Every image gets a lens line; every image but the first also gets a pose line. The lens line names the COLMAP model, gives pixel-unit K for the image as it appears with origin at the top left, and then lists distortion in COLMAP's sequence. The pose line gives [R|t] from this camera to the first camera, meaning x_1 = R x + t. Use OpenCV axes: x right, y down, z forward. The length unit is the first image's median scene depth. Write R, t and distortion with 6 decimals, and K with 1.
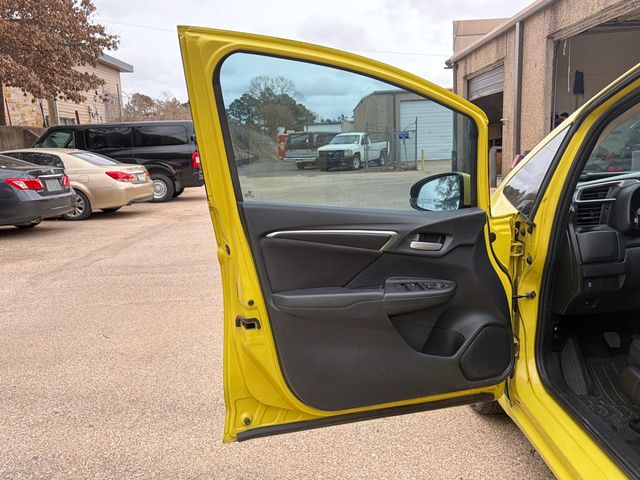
lens RADIAL K [[545.2, 0, 318.8], [0, 545.2, 238.1], [0, 0, 1]] dist [0.039879, -0.013816]
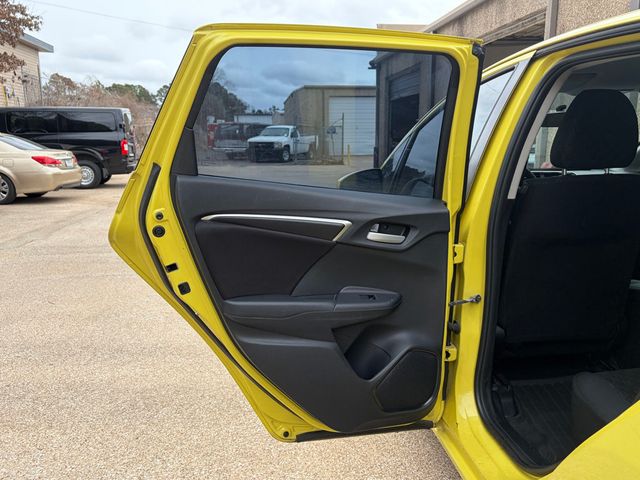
lens RADIAL K [[545.2, 0, 318.8], [0, 545.2, 238.1], [0, 0, 1]] dist [0.039879, -0.013816]
pose [[0.991768, 0.011225, 0.127558, 0.004108], [-0.013052, 0.999824, 0.013494, 0.007017], [-0.127384, -0.015047, 0.991739, -0.060943]]
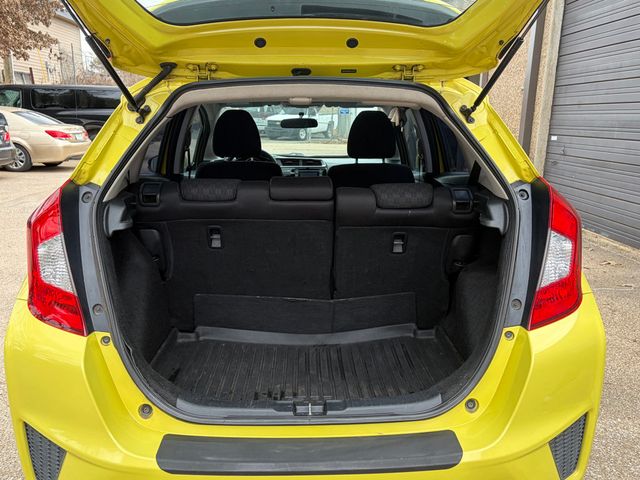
lens RADIAL K [[538.6, 0, 316.5], [0, 538.6, 239.0], [0, 0, 1]] dist [0.090515, -0.086251]
pose [[0.997590, 0.043439, 0.054096, 0.110877], [-0.046591, 0.997203, 0.058441, 0.010458], [-0.051406, -0.060820, 0.996824, -0.163790]]
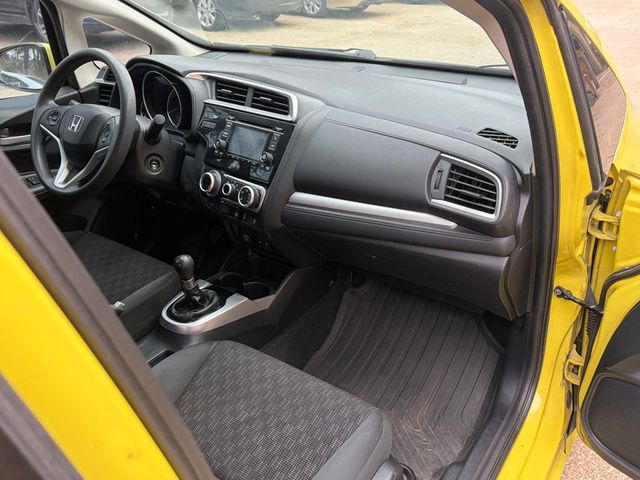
lens RADIAL K [[549.4, 0, 321.7], [0, 549.4, 238.5], [0, 0, 1]] dist [0.026214, 0.001894]
pose [[0.823428, 0.291321, -0.486927, 0.188403], [-0.109015, 0.923377, 0.368090, -0.029468], [0.556850, -0.250013, 0.792093, 0.056965]]
